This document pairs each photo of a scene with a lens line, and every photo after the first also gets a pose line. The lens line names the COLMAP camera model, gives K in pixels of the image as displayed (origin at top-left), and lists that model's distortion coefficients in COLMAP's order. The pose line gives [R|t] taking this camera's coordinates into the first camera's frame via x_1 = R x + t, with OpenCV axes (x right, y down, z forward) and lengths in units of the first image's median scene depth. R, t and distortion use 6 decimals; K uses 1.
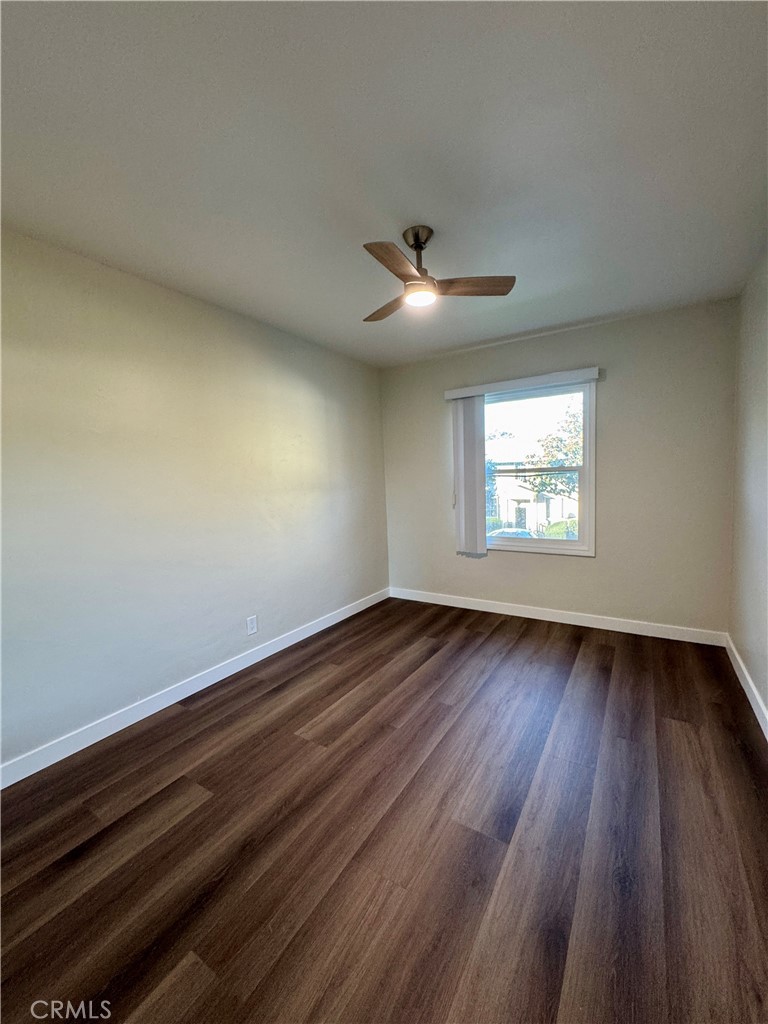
lens RADIAL K [[408.3, 0, 384.9], [0, 408.3, 510.7], [0, 0, 1]] dist [-0.002047, -0.000200]
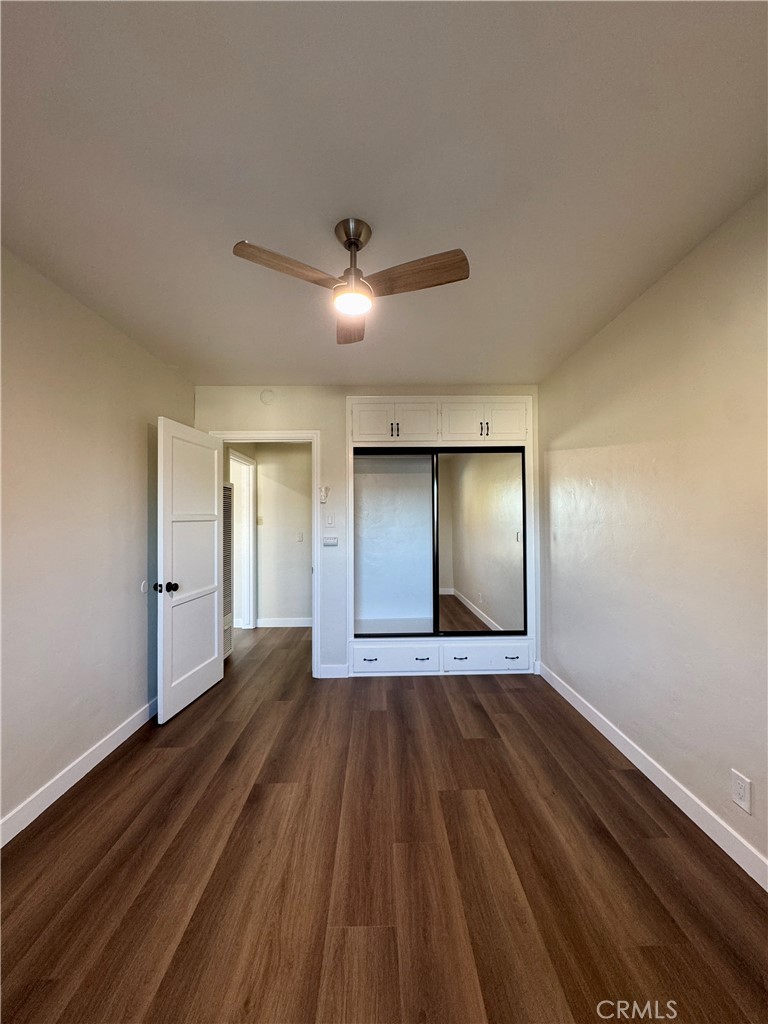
lens RADIAL K [[408.3, 0, 384.9], [0, 408.3, 510.7], [0, 0, 1]] dist [-0.002047, -0.000200]
pose [[-0.836497, 0.026073, -0.547351, 0.417653], [-0.009863, 0.997989, 0.062612, -0.132328], [0.547883, 0.057773, -0.834558, 1.471114]]
